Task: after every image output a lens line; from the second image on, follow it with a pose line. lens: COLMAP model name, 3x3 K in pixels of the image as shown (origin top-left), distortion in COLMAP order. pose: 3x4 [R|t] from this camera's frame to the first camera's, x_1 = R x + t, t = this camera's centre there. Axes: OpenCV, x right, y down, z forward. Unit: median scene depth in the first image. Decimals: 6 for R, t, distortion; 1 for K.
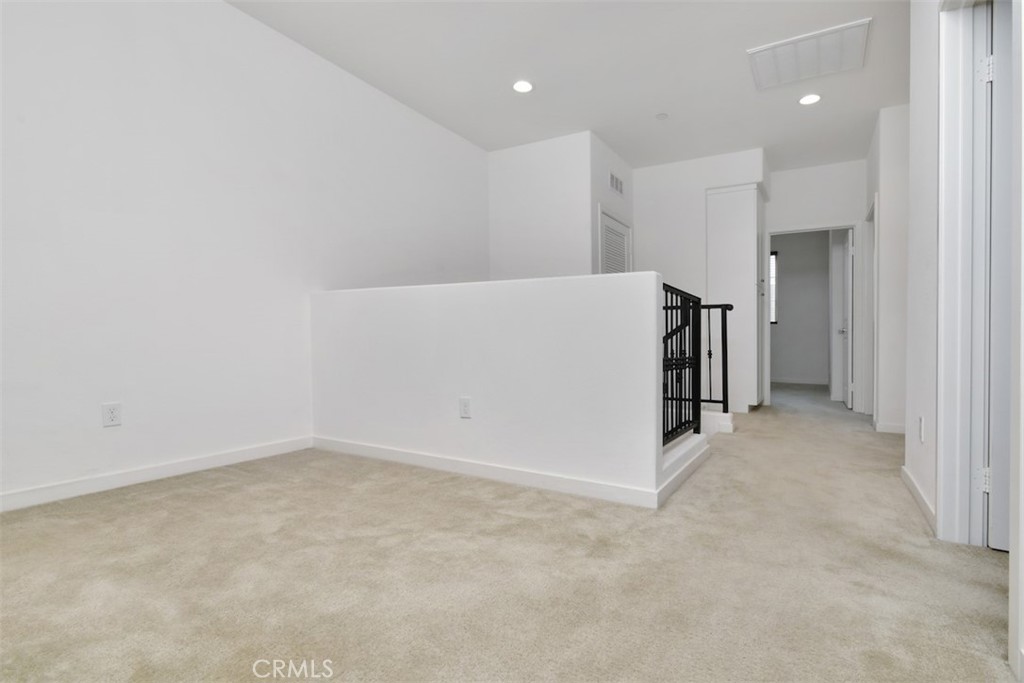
lens RADIAL K [[506.8, 0, 455.4], [0, 506.8, 341.4], [0, 0, 1]] dist [-0.000031, -0.000038]
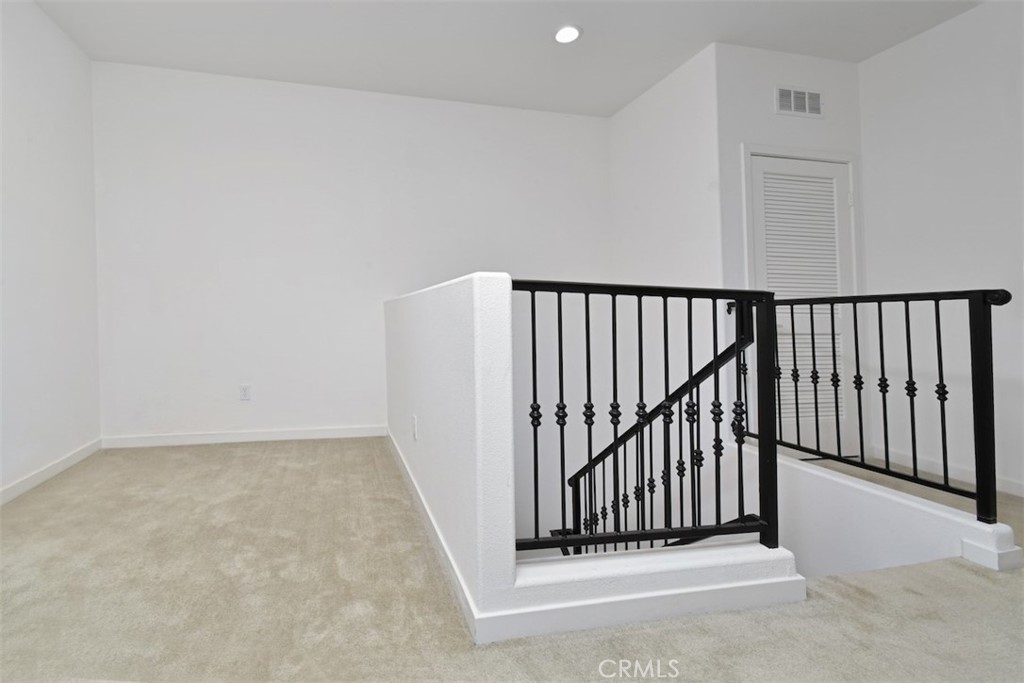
lens RADIAL K [[452.2, 0, 510.4], [0, 452.2, 314.8], [0, 0, 1]] dist [-0.002081, -0.000562]
pose [[0.701791, -0.002473, -0.712379, 0.624333], [0.002419, 0.999996, -0.001088, -0.061363], [0.712379, -0.000959, 0.701794, 0.469655]]
